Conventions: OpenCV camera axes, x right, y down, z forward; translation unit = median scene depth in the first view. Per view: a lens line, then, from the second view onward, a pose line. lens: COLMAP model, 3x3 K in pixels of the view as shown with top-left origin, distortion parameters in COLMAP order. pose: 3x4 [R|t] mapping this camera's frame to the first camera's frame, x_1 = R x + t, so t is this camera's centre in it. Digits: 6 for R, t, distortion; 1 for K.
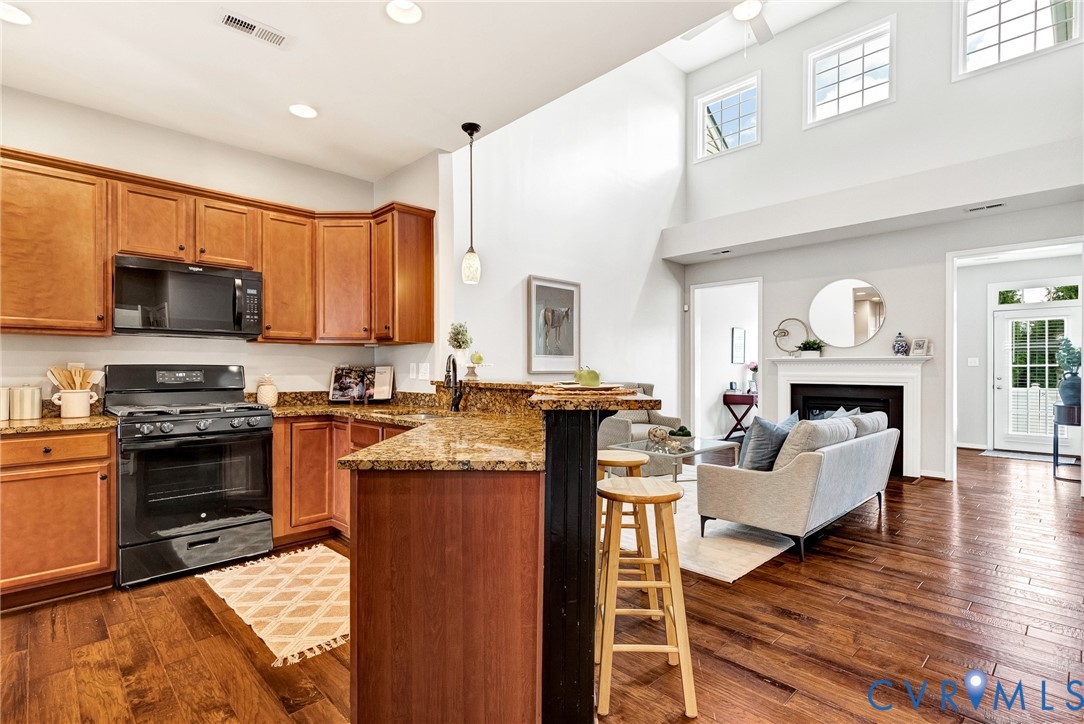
lens RADIAL K [[511.2, 0, 533.7], [0, 511.2, 366.2], [0, 0, 1]] dist [0.009962, -0.000563]
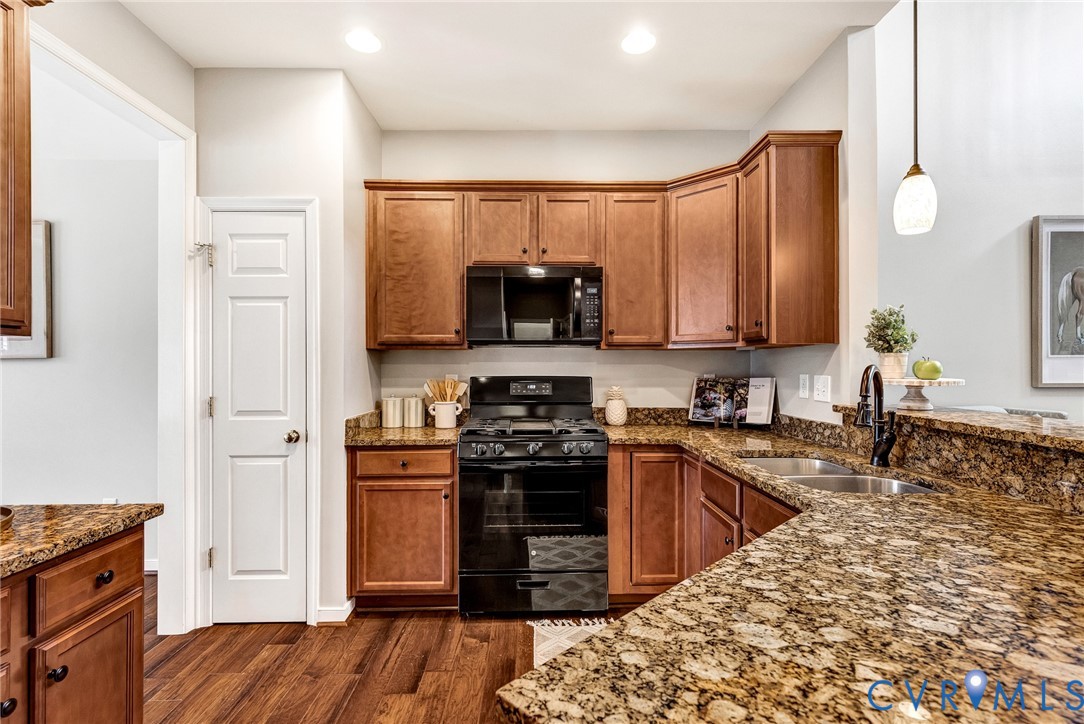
lens RADIAL K [[511.2, 0, 533.7], [0, 511.2, 366.2], [0, 0, 1]] dist [0.009962, -0.000563]
pose [[0.732303, -0.001737, -0.680976, -0.045303], [0.004832, 0.999985, 0.002647, -0.023398], [0.680961, -0.005229, 0.732301, 0.312280]]
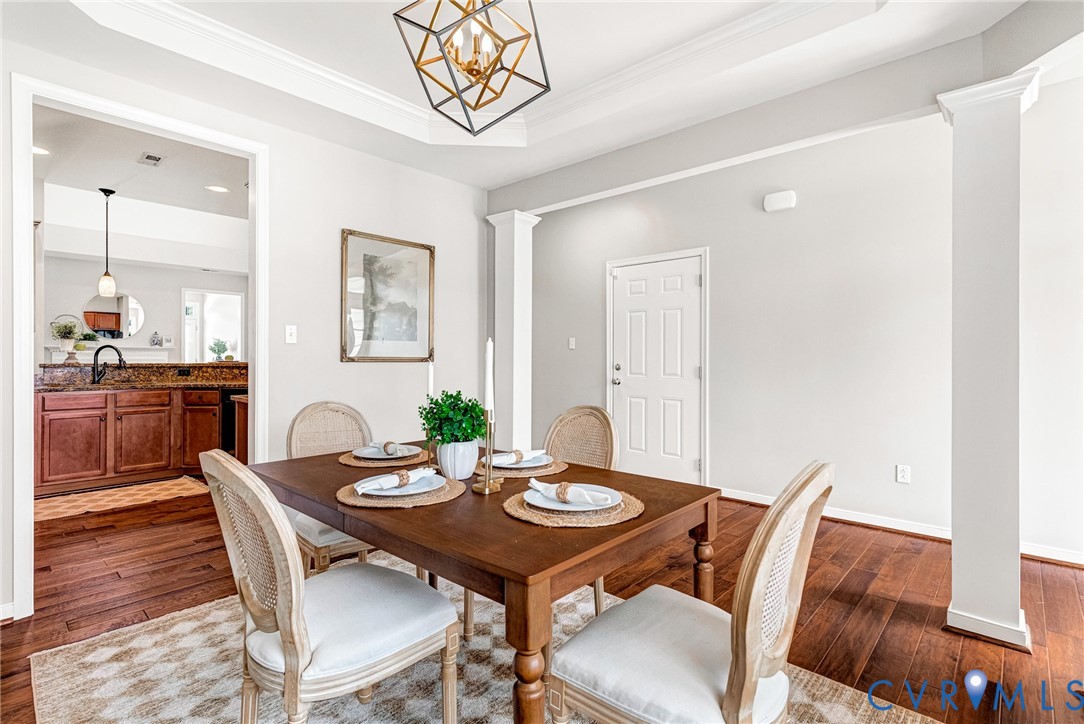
lens RADIAL K [[534.8, 0, 537.7], [0, 534.8, 358.7], [0, 0, 1]] dist [0.012182, -0.000093]
pose [[-0.067364, -0.006945, 0.997704, -1.658124], [-0.005816, 0.999962, 0.006568, -0.000605], [-0.997712, -0.005360, -0.067401, -0.125117]]
